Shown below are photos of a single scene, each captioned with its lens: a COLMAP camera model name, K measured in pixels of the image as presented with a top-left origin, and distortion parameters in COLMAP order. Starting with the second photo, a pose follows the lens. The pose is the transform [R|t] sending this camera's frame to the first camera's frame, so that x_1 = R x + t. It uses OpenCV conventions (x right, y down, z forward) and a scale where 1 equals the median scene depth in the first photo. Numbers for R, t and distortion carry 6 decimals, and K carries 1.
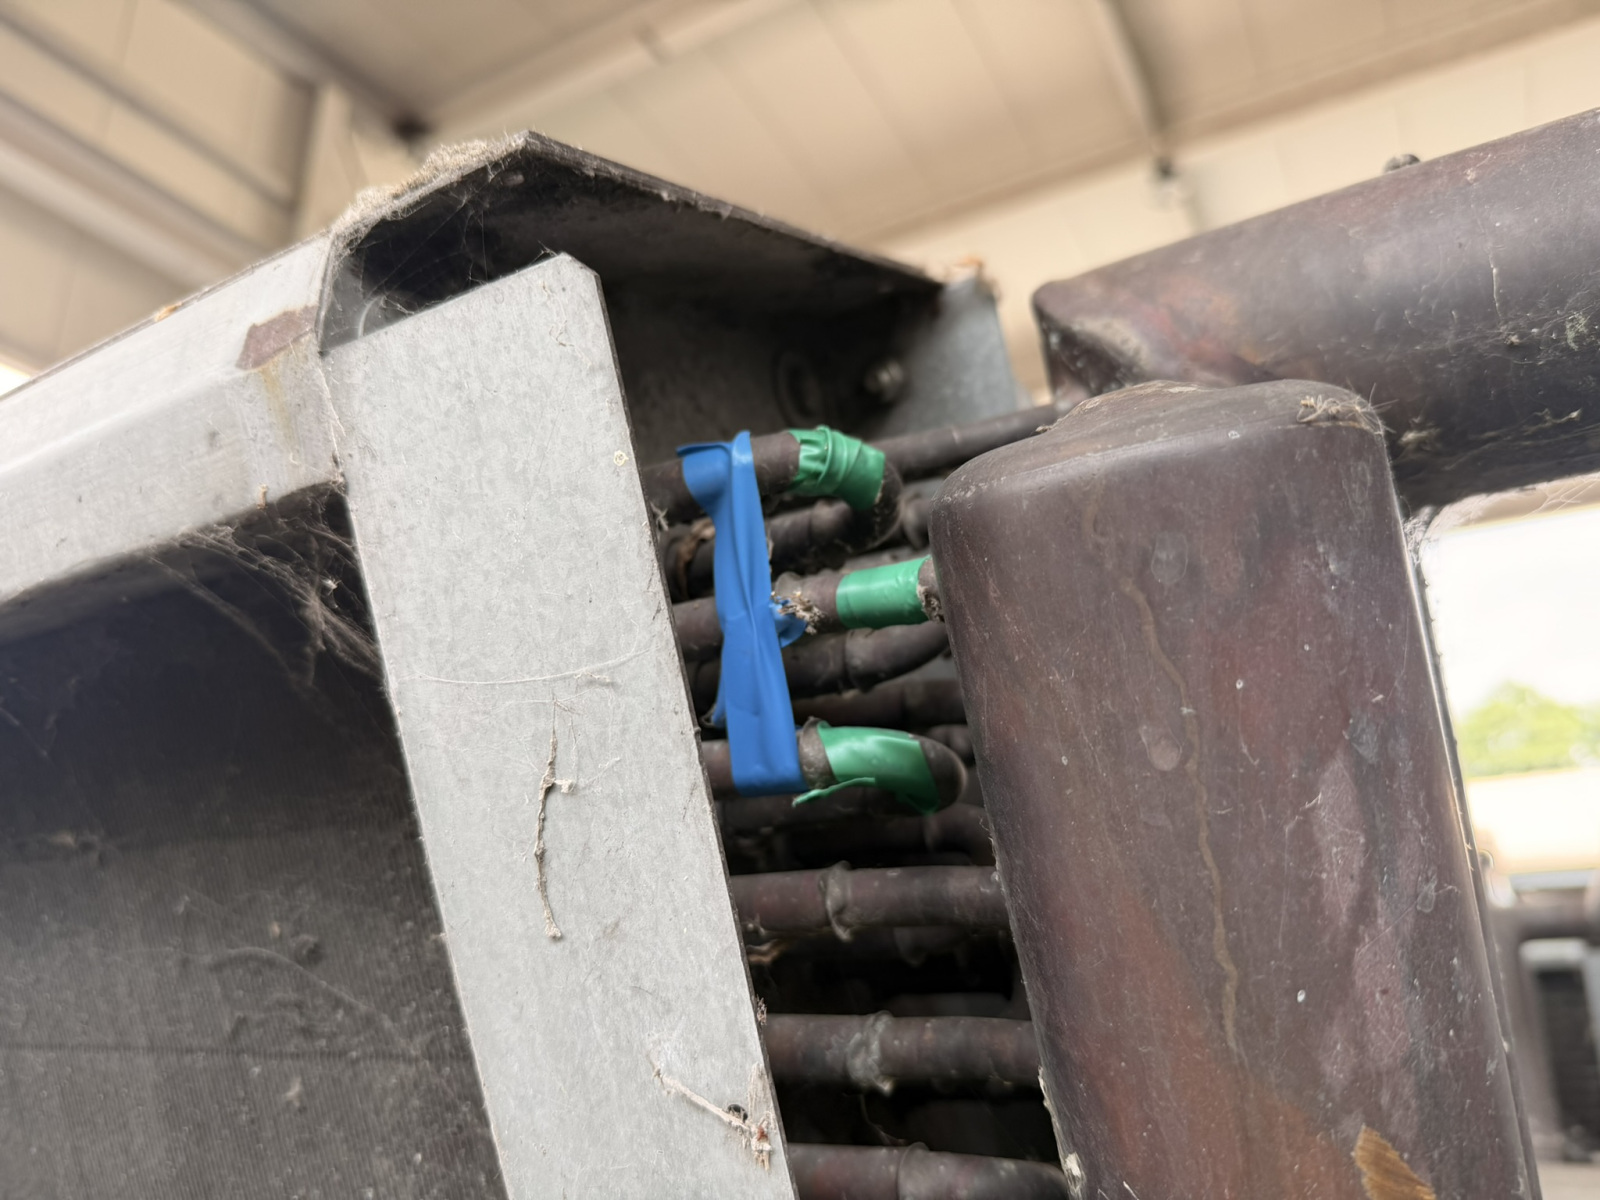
lens RADIAL K [[1190.6, 0, 803.4], [0, 1190.6, 606.3], [0, 0, 1]] dist [-0.033694, -0.003738]
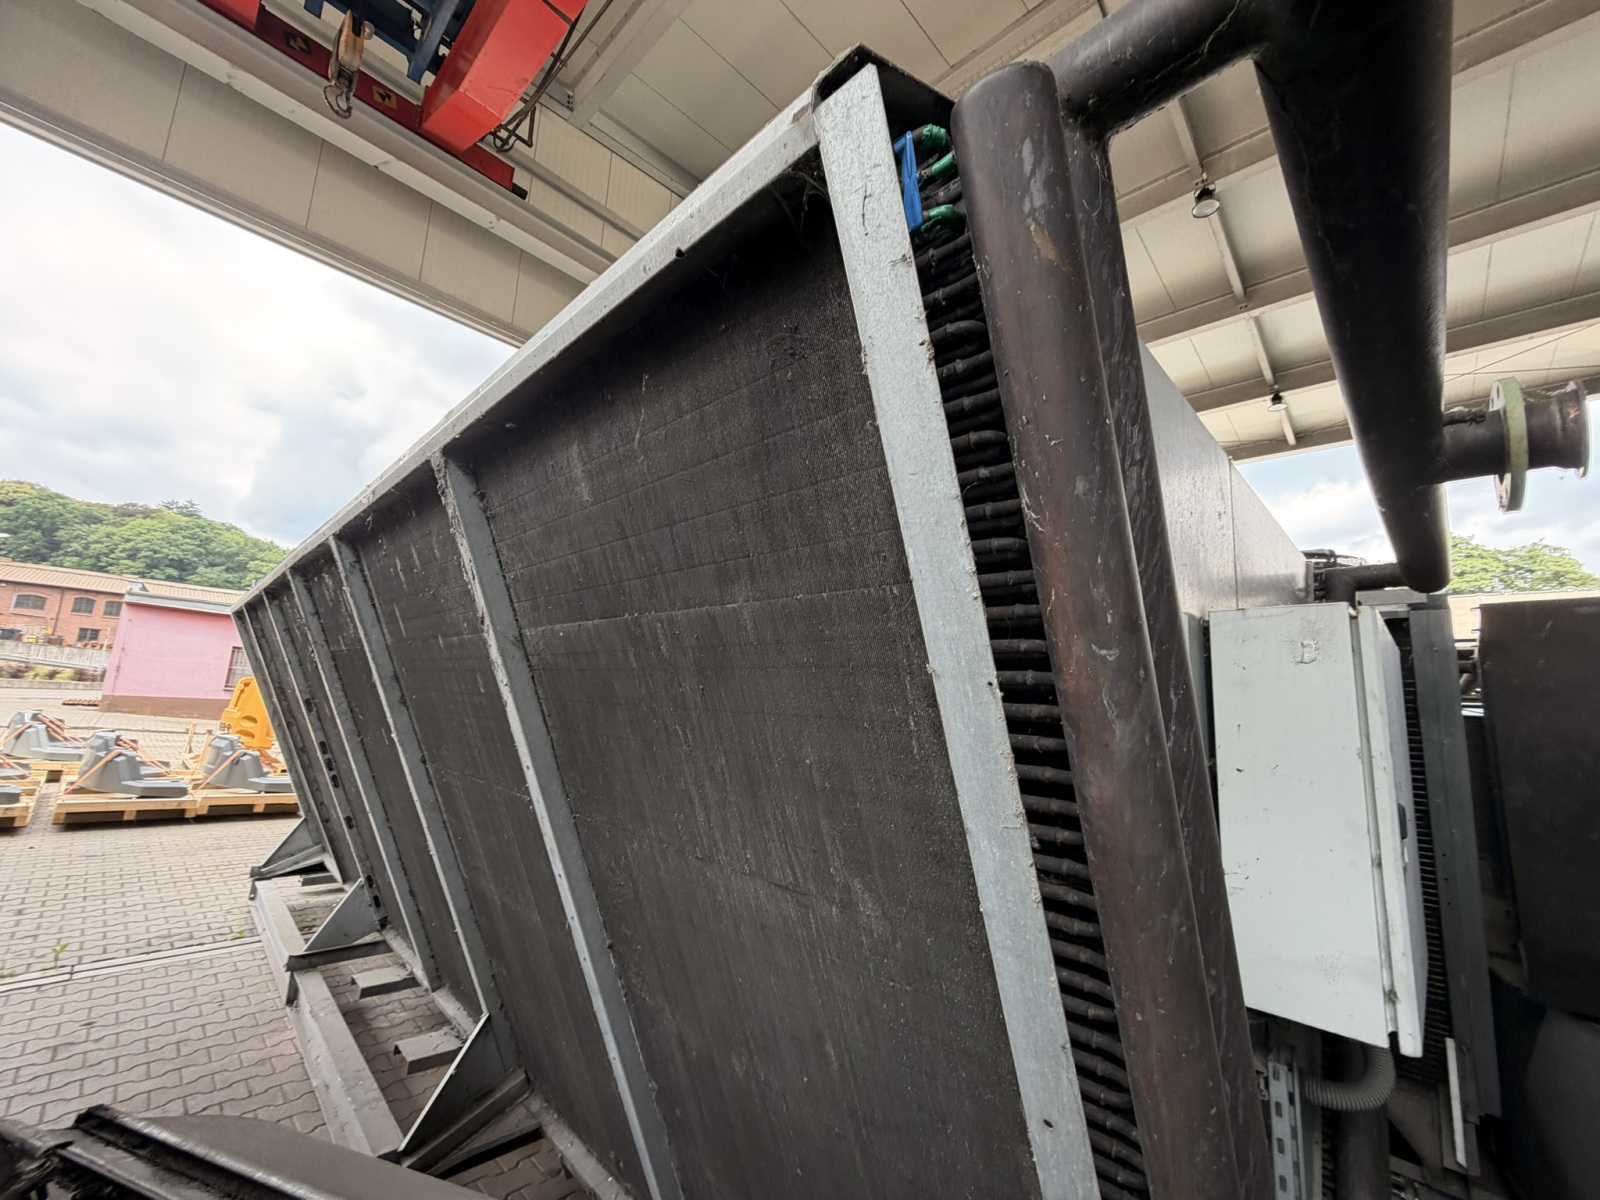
lens RADIAL K [[636.7, 0, 794.7], [0, 636.7, 601.6], [0, 0, 1]] dist [-0.000342, 0.000164]
pose [[0.966790, 0.021927, -0.254630, 0.168718], [0.019041, 0.987364, 0.157318, 1.161658], [0.254863, -0.156942, 0.954156, -1.509888]]
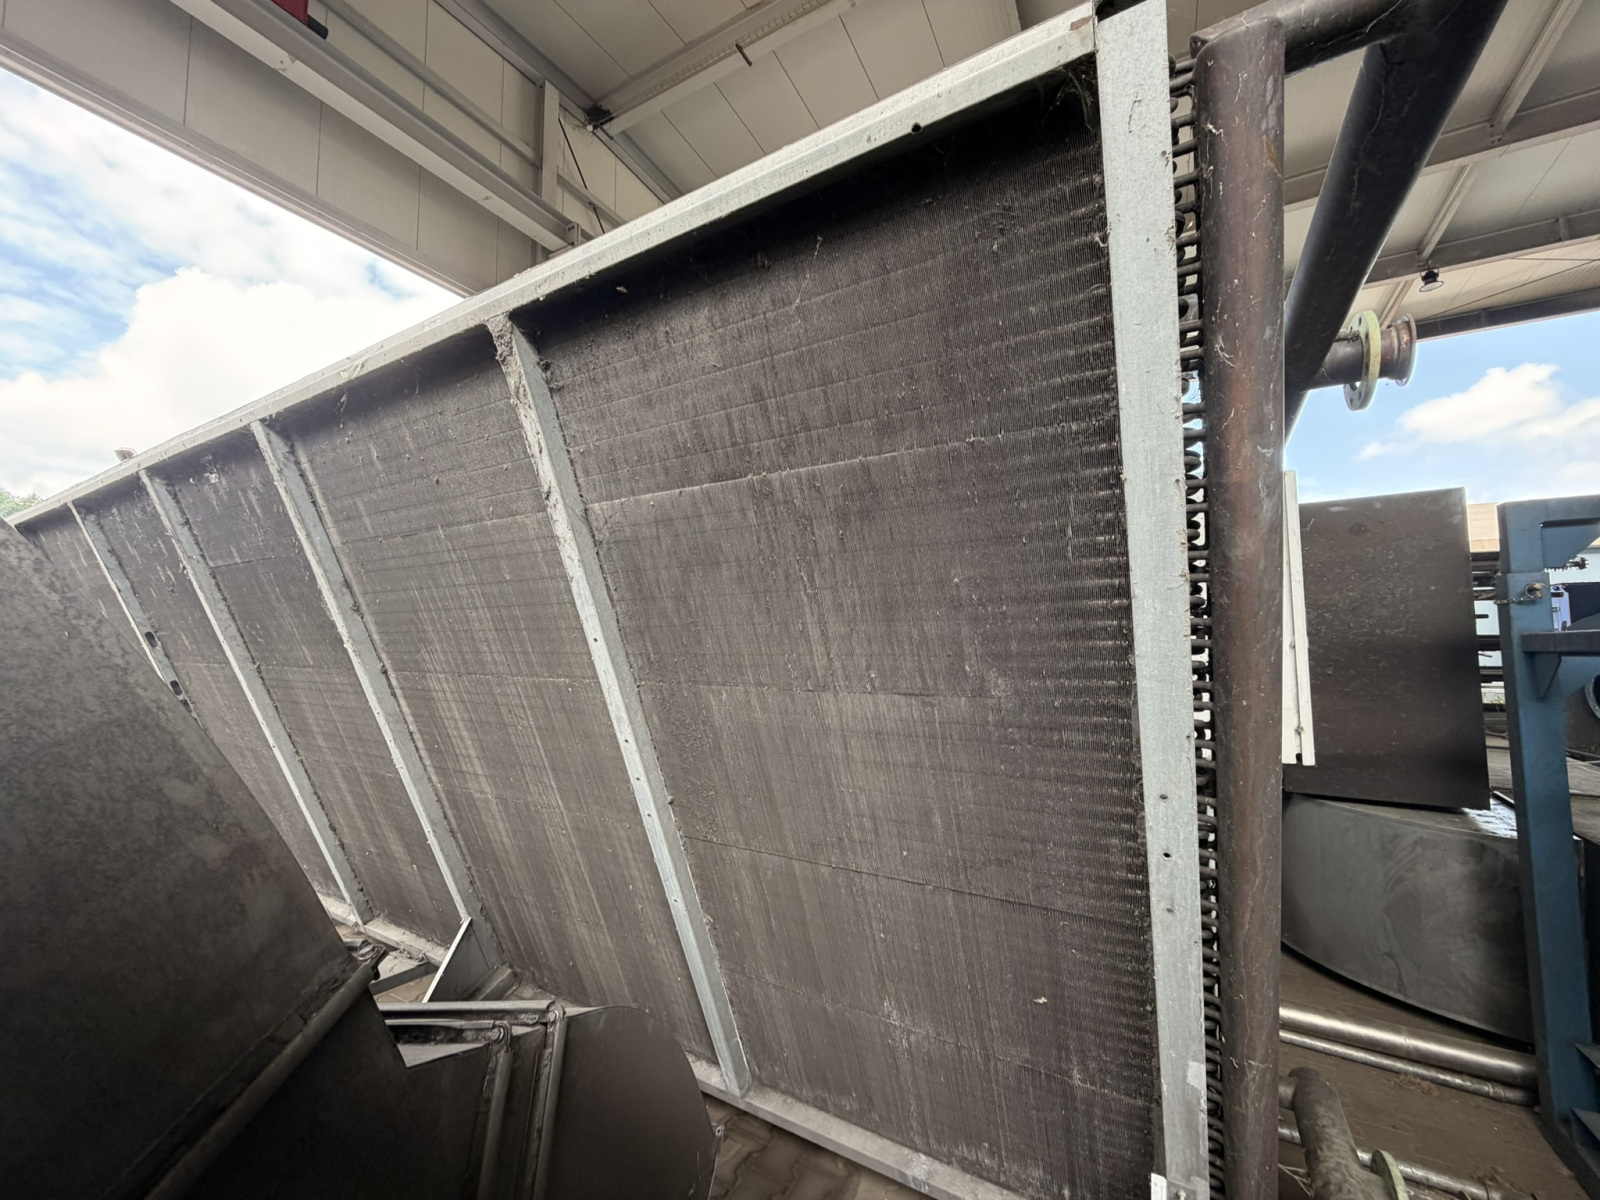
lens RADIAL K [[636.9, 0, 795.7], [0, 636.9, 601.5], [0, 0, 1]] dist [0.000518, -0.000086]
pose [[0.999921, 0.010444, -0.006956, -1.701236], [-0.008330, 0.967022, 0.254555, 1.620491], [0.009386, -0.254477, 0.967033, -2.556687]]
